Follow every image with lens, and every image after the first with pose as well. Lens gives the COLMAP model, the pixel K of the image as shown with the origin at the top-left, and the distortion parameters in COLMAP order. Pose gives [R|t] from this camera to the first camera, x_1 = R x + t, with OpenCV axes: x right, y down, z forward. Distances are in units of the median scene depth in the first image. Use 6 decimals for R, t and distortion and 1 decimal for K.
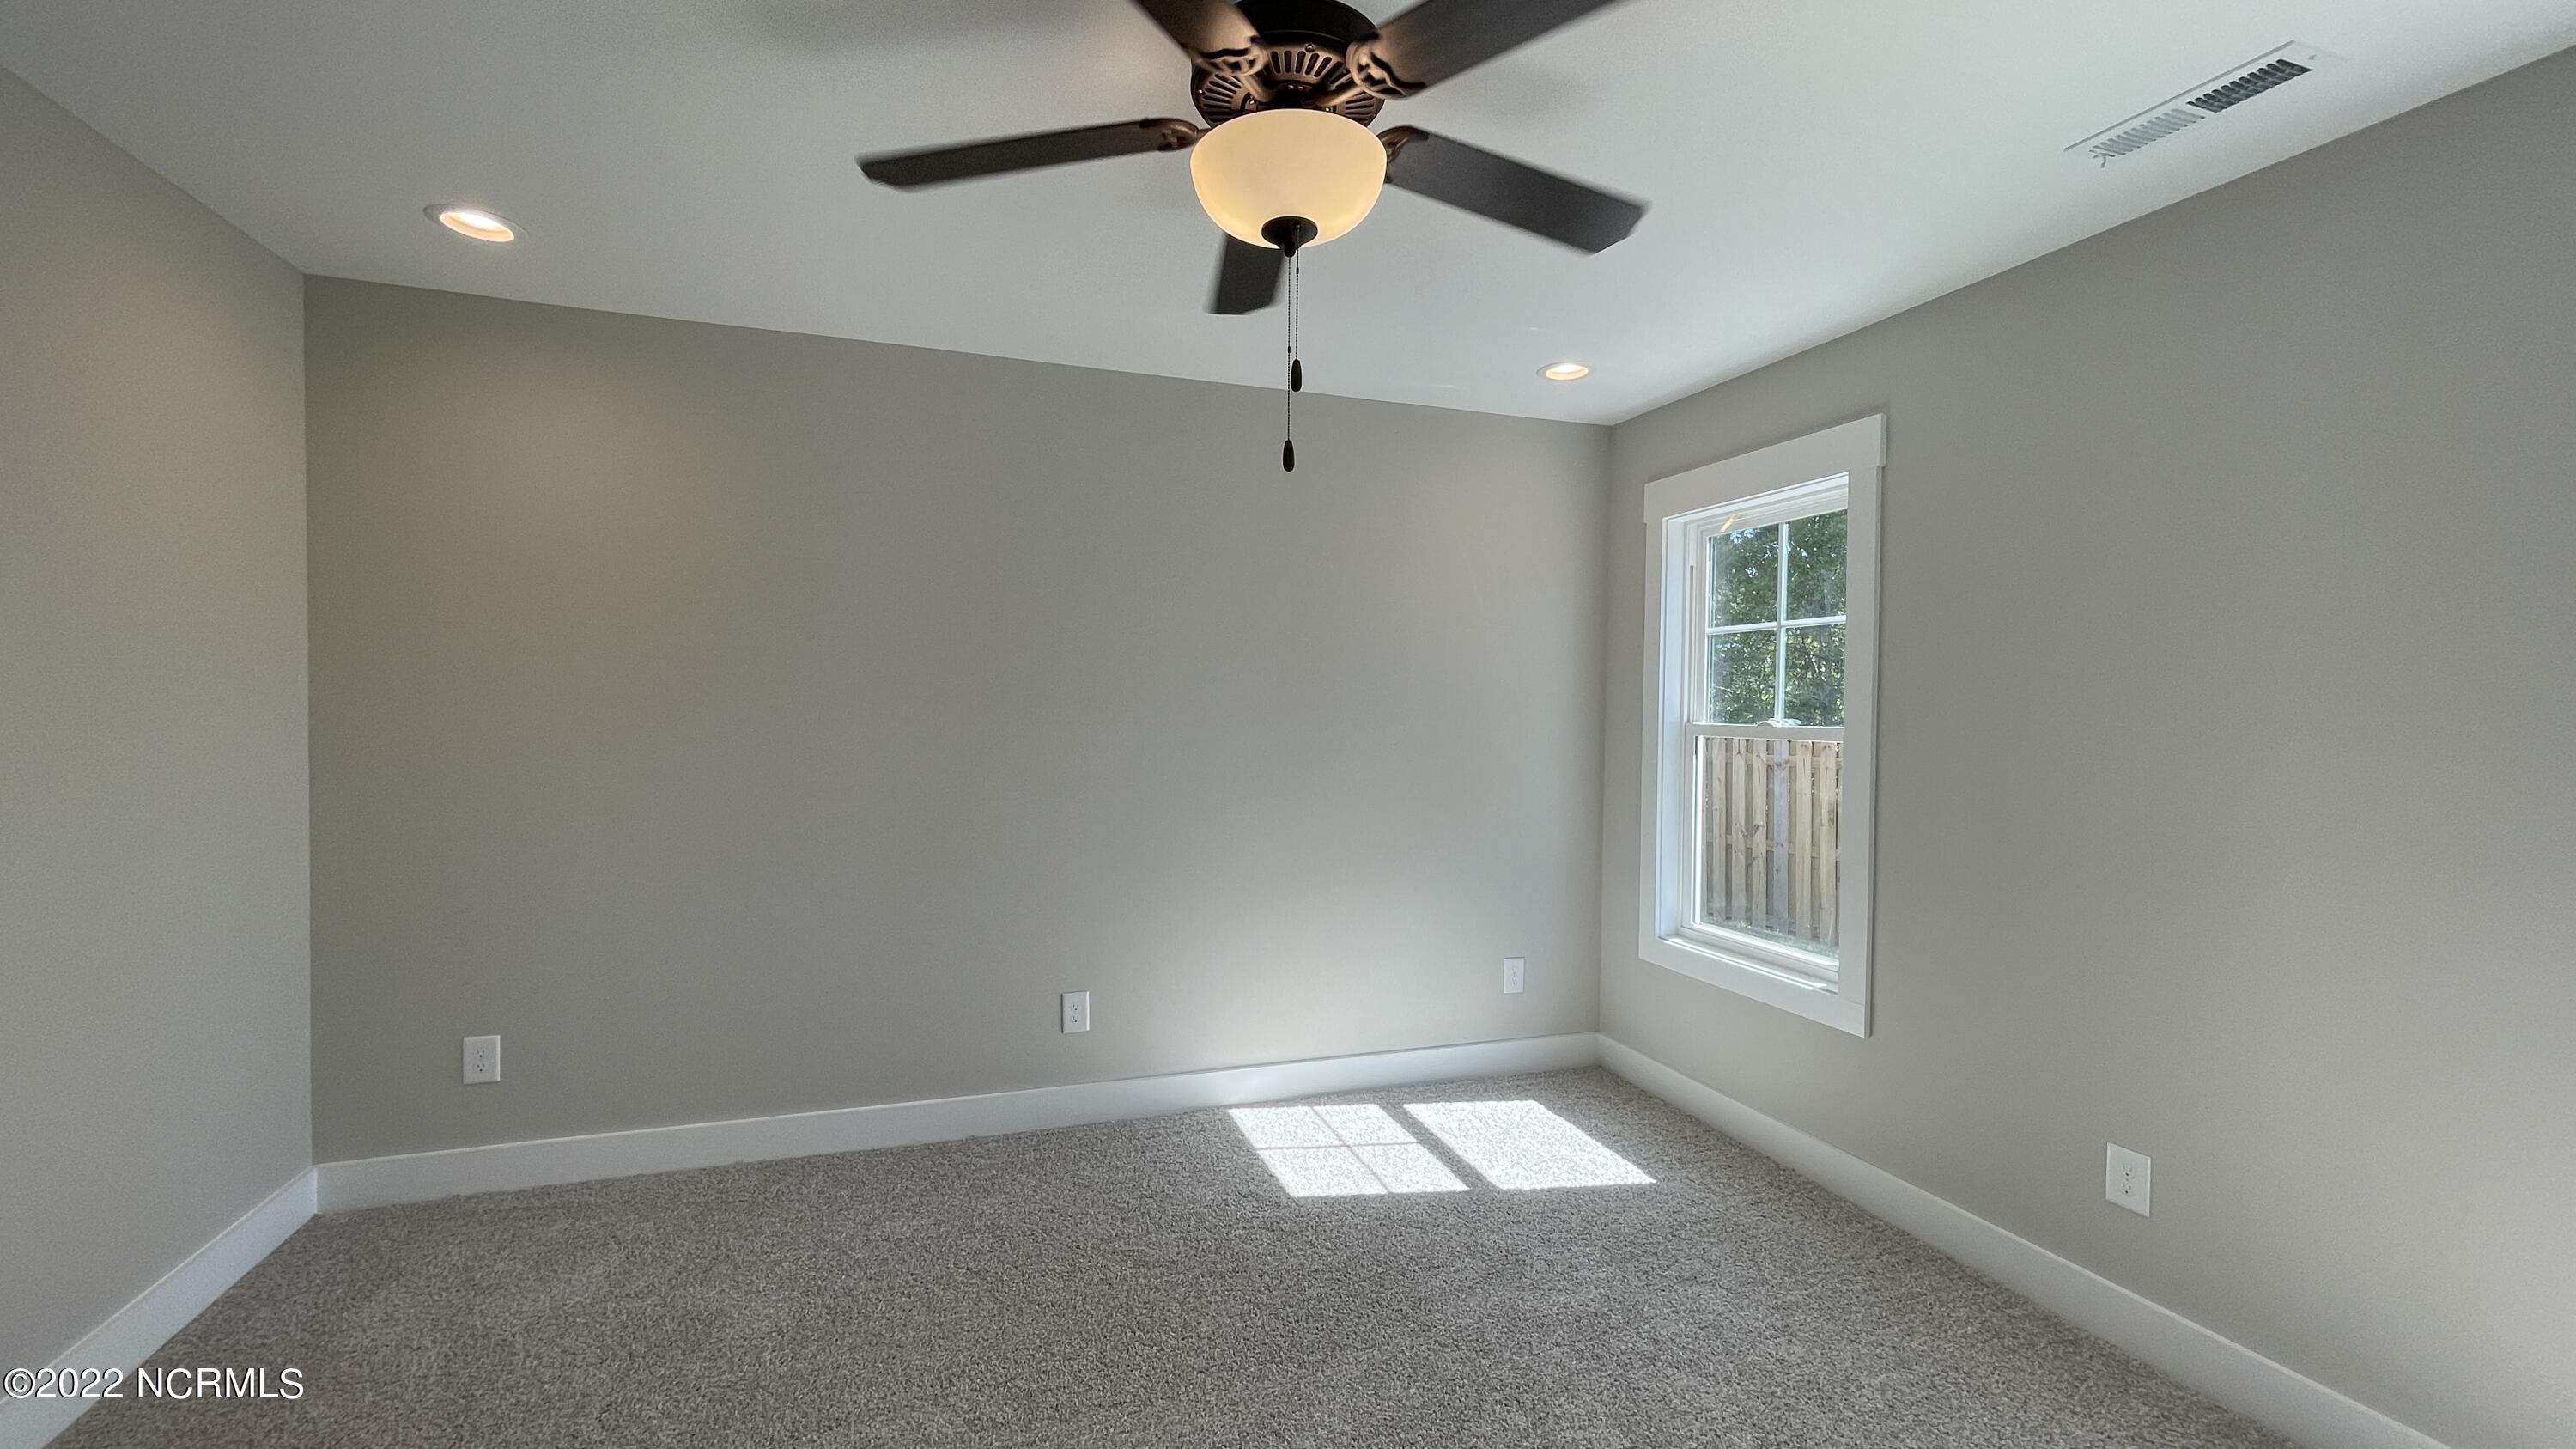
lens RADIAL K [[1052.1, 0, 1288.0], [0, 1052.1, 724.5], [0, 0, 1]] dist [-0.001429, -0.000071]
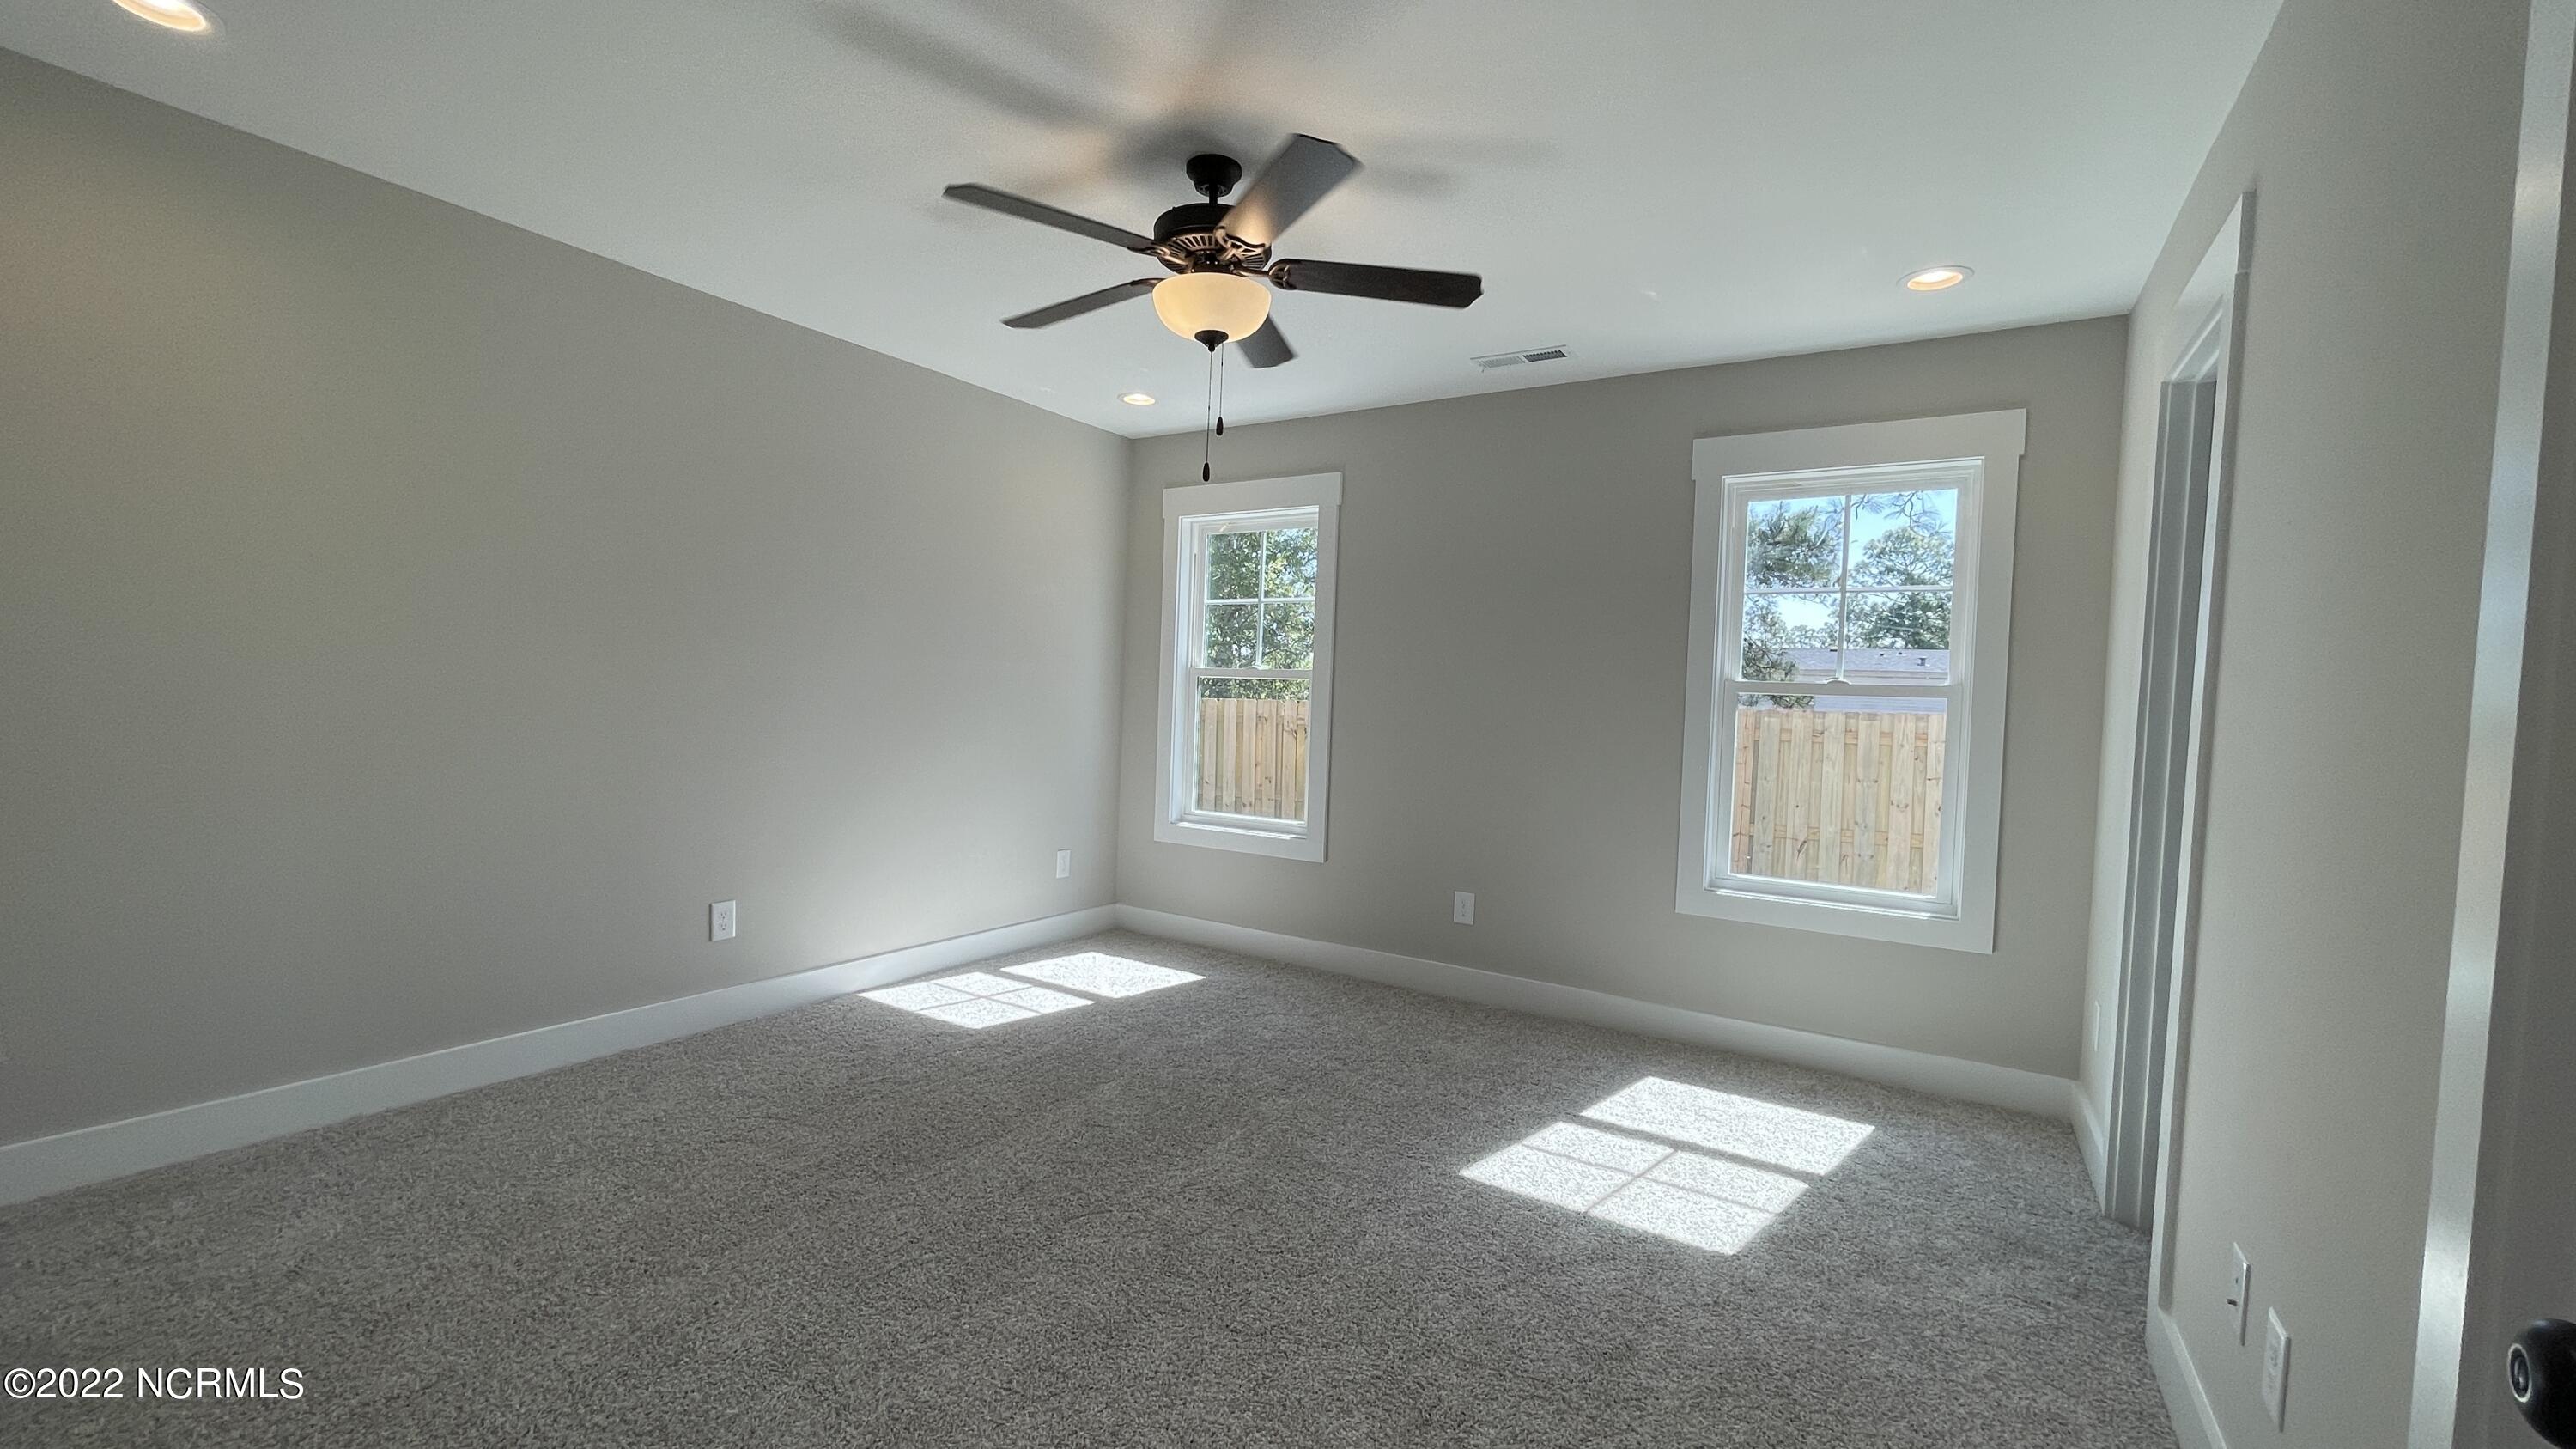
lens RADIAL K [[1052.1, 0, 1288.0], [0, 1052.1, 724.5], [0, 0, 1]] dist [-0.001429, -0.000071]
pose [[0.778805, -0.003151, 0.627258, -0.443544], [-0.012104, 0.999726, 0.020050, 0.051371], [-0.627149, -0.023208, 0.778554, -0.182624]]
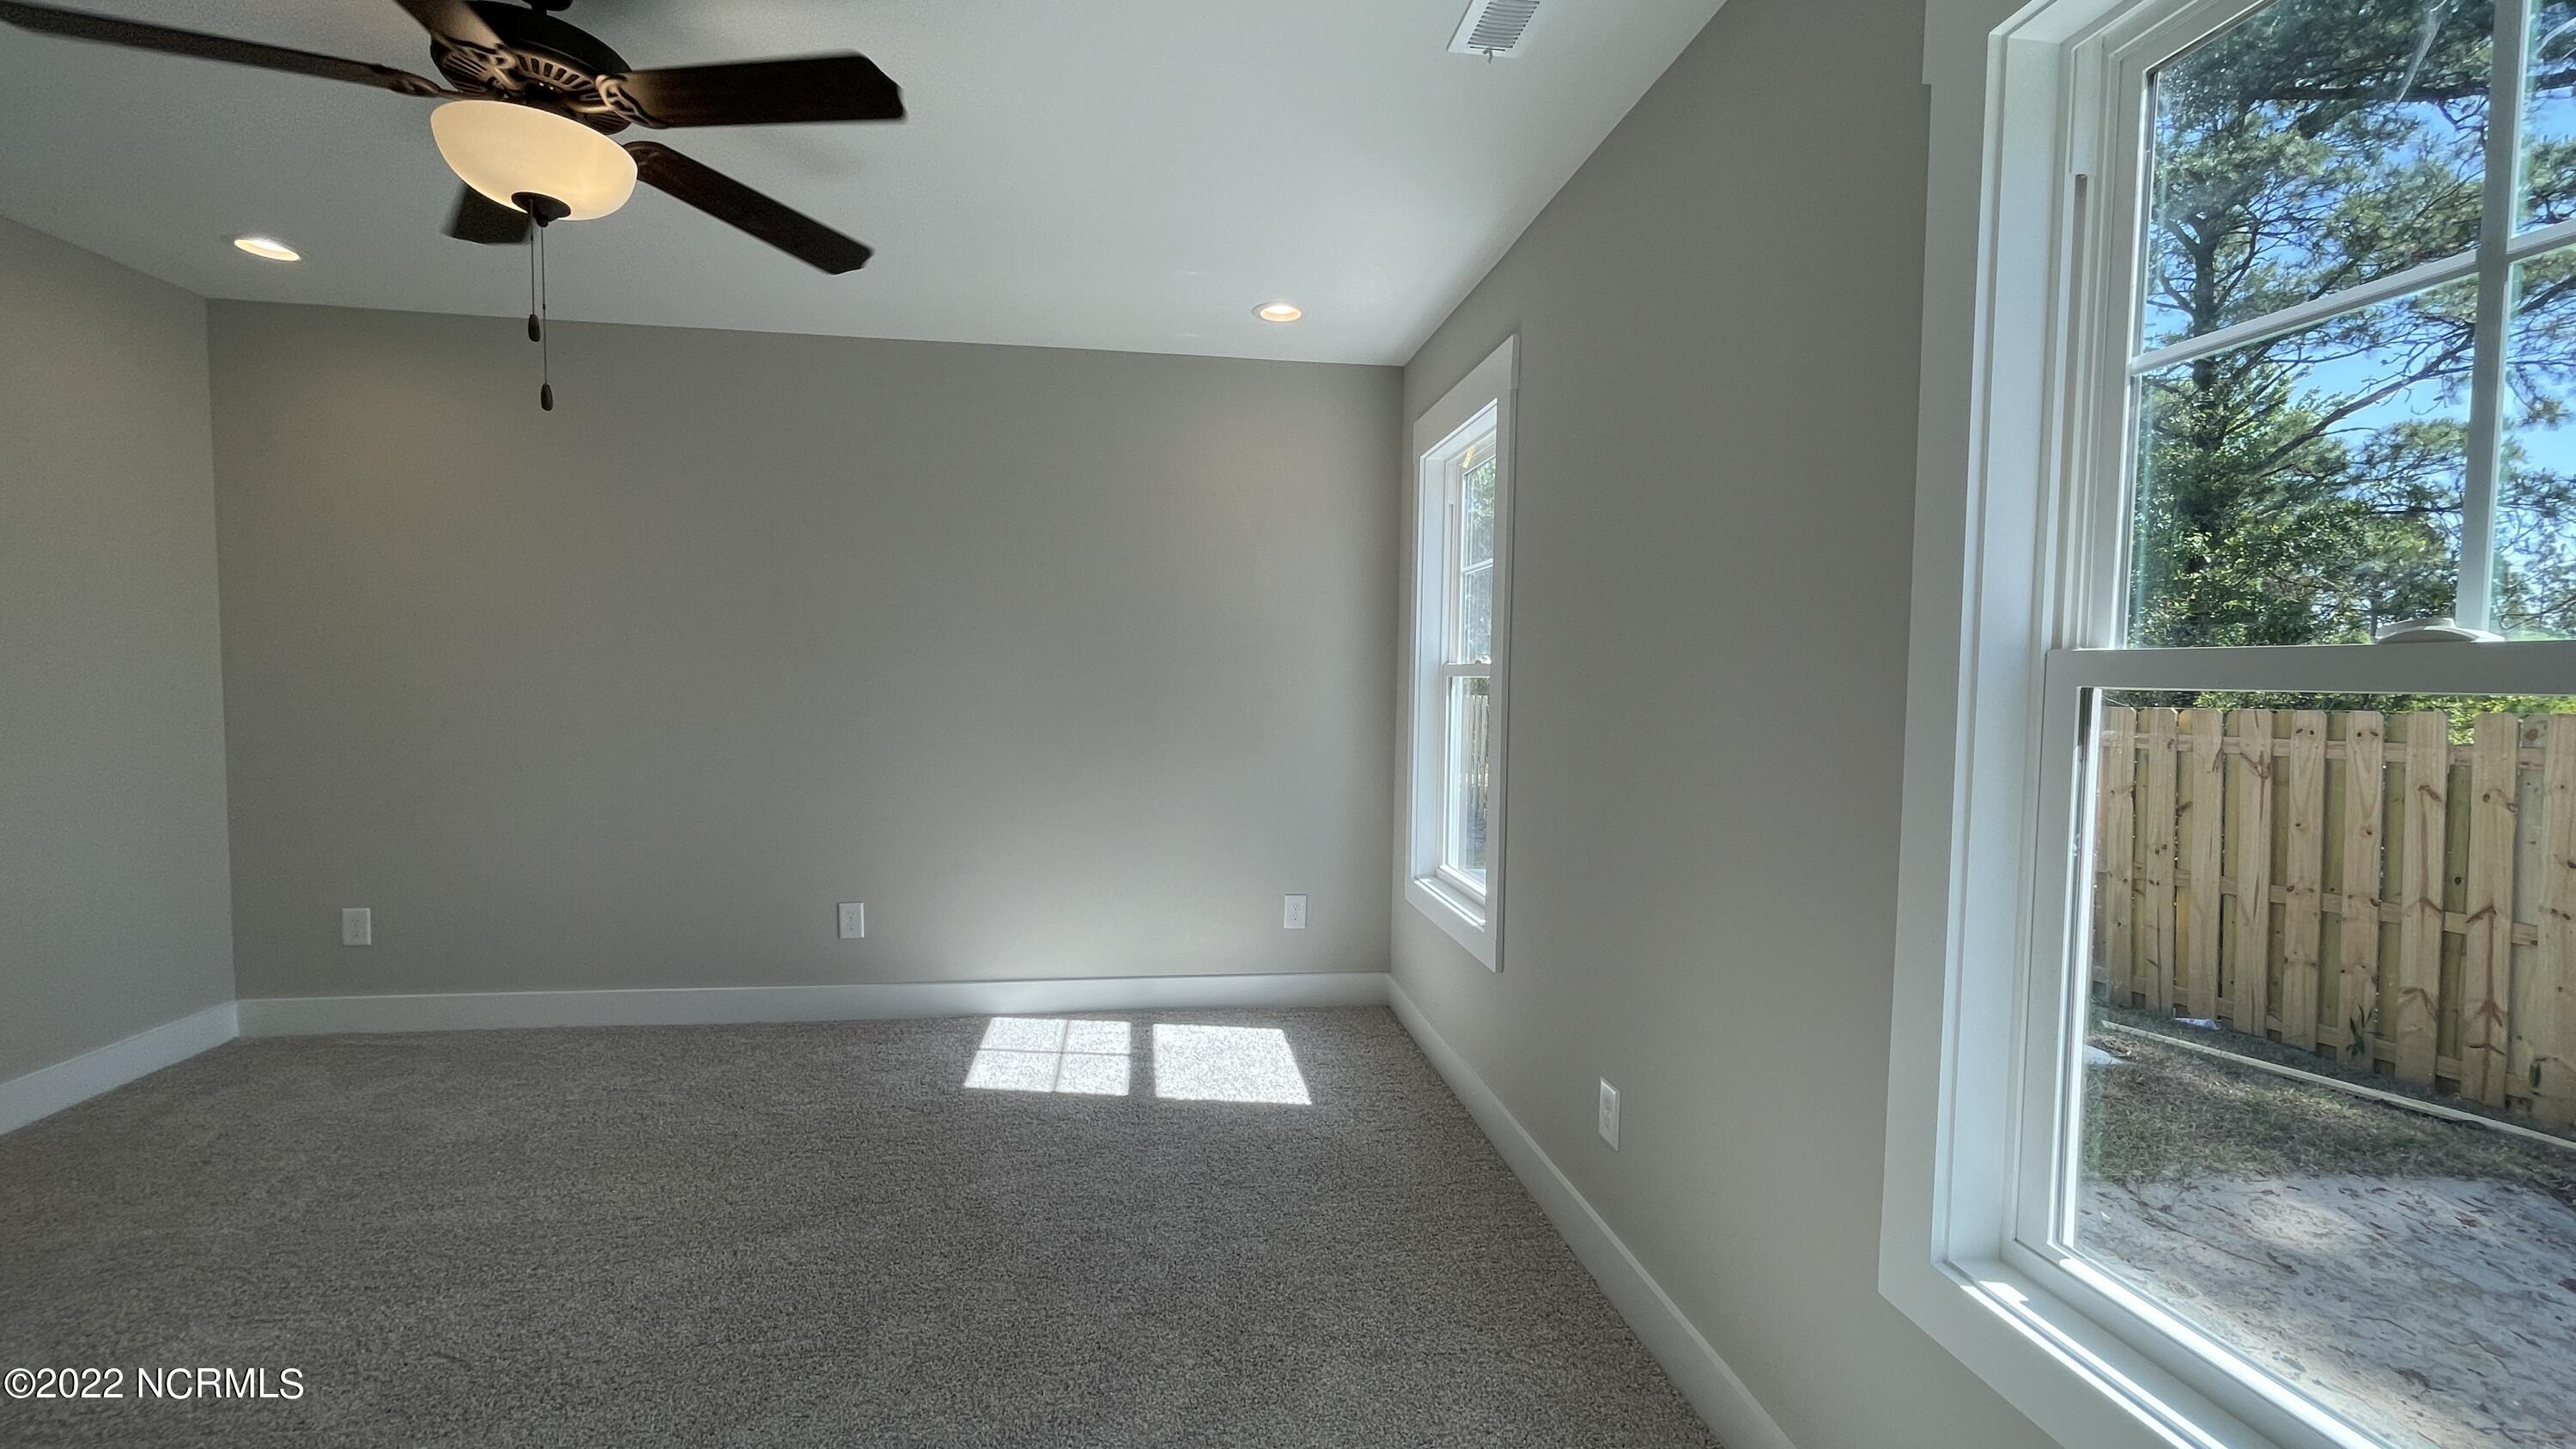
lens RADIAL K [[1052.1, 0, 1288.0], [0, 1052.1, 724.5], [0, 0, 1]] dist [-0.001429, -0.000071]
pose [[0.981282, 0.010965, -0.192262, 0.490431], [-0.005842, 0.999613, 0.027192, 0.034764], [0.192485, -0.025560, 0.980967, -0.002469]]
